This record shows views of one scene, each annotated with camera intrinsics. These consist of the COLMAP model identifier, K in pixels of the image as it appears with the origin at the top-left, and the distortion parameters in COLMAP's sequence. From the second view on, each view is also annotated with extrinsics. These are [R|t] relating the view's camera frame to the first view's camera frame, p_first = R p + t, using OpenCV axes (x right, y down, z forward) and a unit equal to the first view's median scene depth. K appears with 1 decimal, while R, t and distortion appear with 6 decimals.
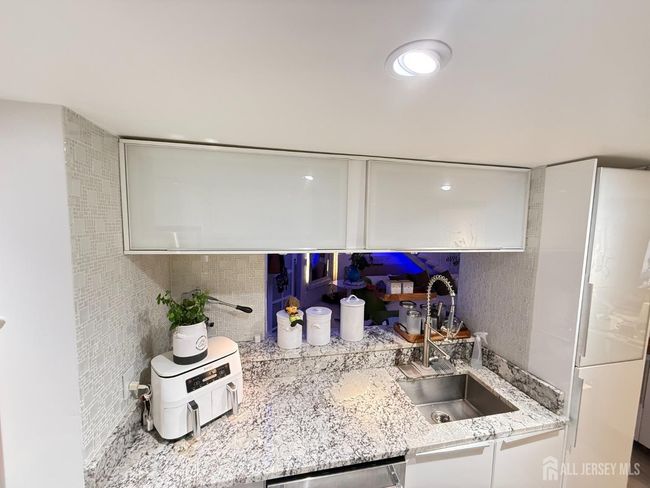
lens RADIAL K [[259.1, 0, 322.6], [0, 259.1, 242.9], [0, 0, 1]] dist [0.000974, 0.000096]
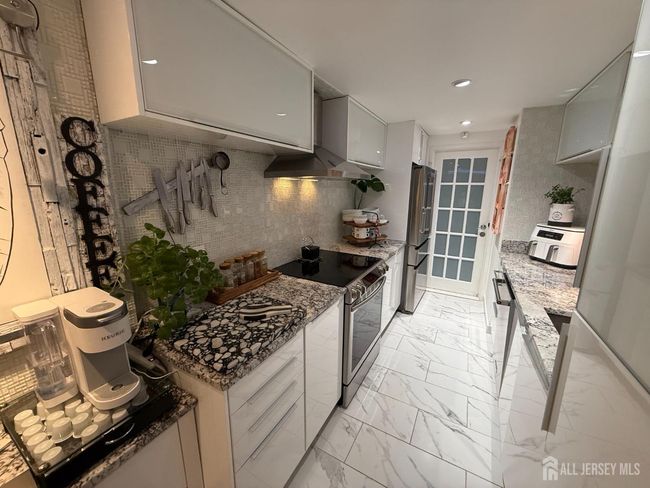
lens RADIAL K [[259.1, 0, 323.0], [0, 259.1, 243.2], [0, 0, 1]] dist [0.000974, 0.000096]
pose [[-0.662679, 0.133469, -0.736914, 1.424183], [-0.082045, 0.965129, 0.248583, 0.200293], [0.744396, 0.225191, -0.628620, 0.745649]]
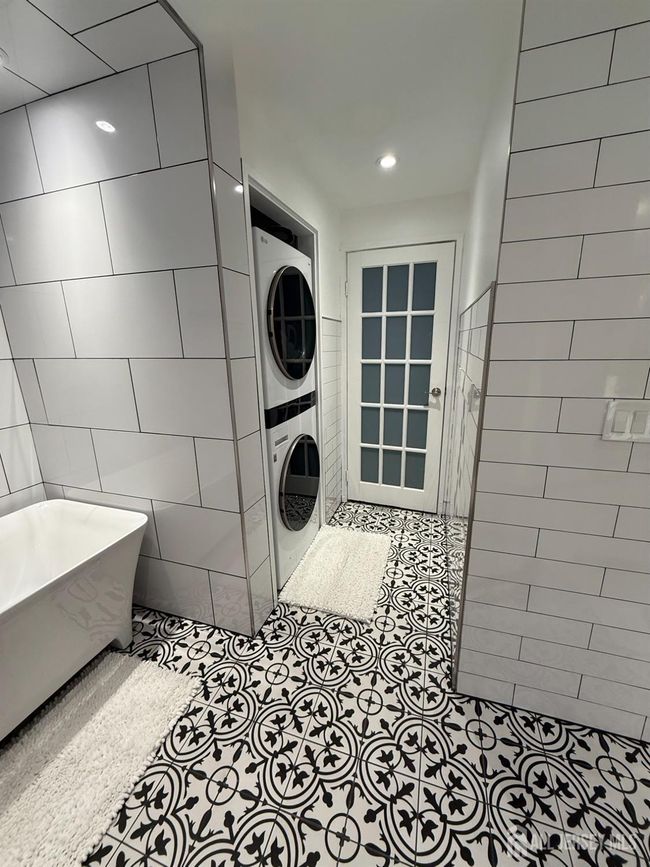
lens RADIAL K [[344.7, 0, 326.6], [0, 344.7, 429.7], [0, 0, 1]] dist [0.002511, -0.000974]
pose [[-0.496106, 0.214898, -0.841248, 0.554232], [-0.063510, 0.957310, 0.281999, 0.249023], [0.865936, 0.193329, -0.461279, 0.679248]]
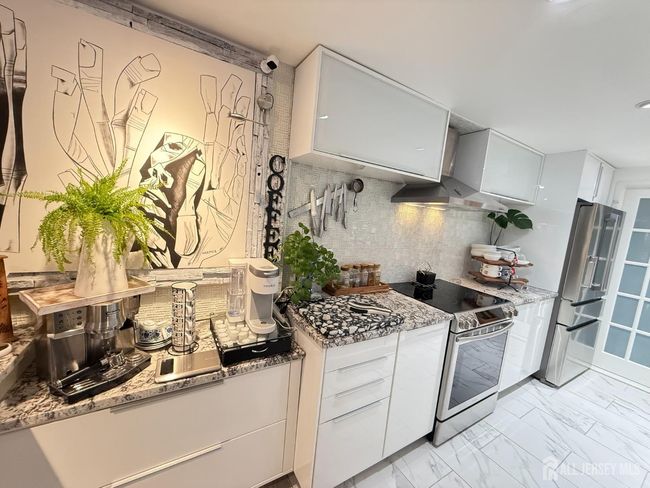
lens RADIAL K [[259.1, 0, 322.9], [0, 259.1, 243.4], [0, 0, 1]] dist [0.000974, 0.000096]
pose [[-0.937845, -0.069788, -0.339965, 1.469727], [-0.141277, 0.971507, 0.190301, 0.227696], [0.316997, 0.226502, -0.920983, 0.911722]]
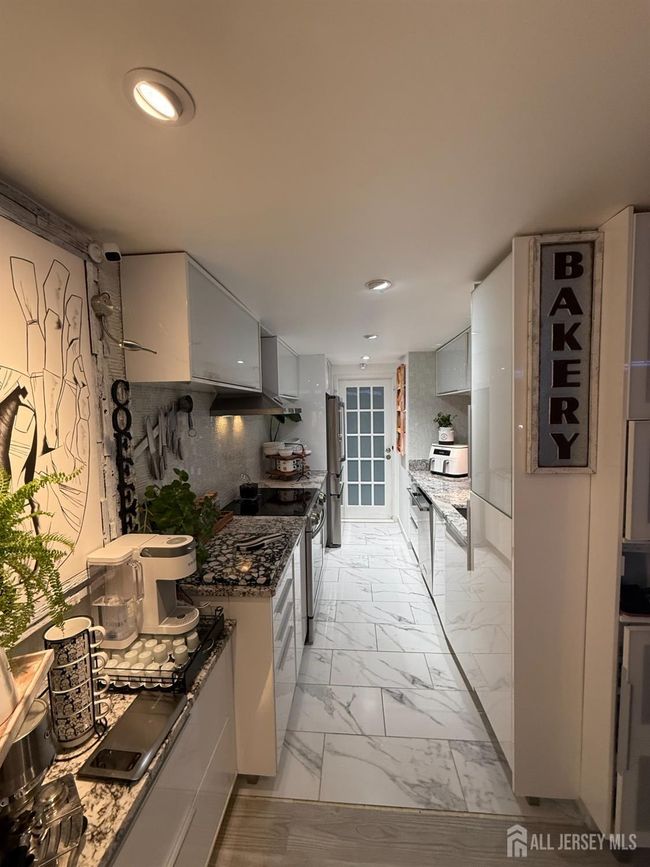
lens RADIAL K [[344.7, 0, 324.9], [0, 344.7, 431.1], [0, 0, 1]] dist [0.002511, -0.000974]
pose [[-0.289045, 0.048260, -0.956098, 1.975750], [-0.065346, 0.995404, 0.069999, 0.155649], [0.955083, 0.082710, -0.284563, 0.668238]]
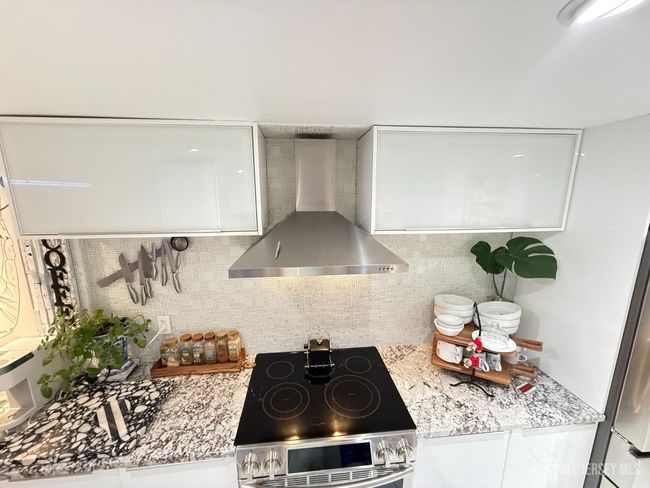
lens RADIAL K [[259.1, 0, 323.1], [0, 259.1, 244.1], [0, 0, 1]] dist [0.000974, 0.000096]
pose [[-0.994104, -0.036025, 0.102270, 0.370305], [-0.006811, 0.962076, 0.272695, -0.068188], [-0.108215, 0.270391, -0.956649, 0.678518]]
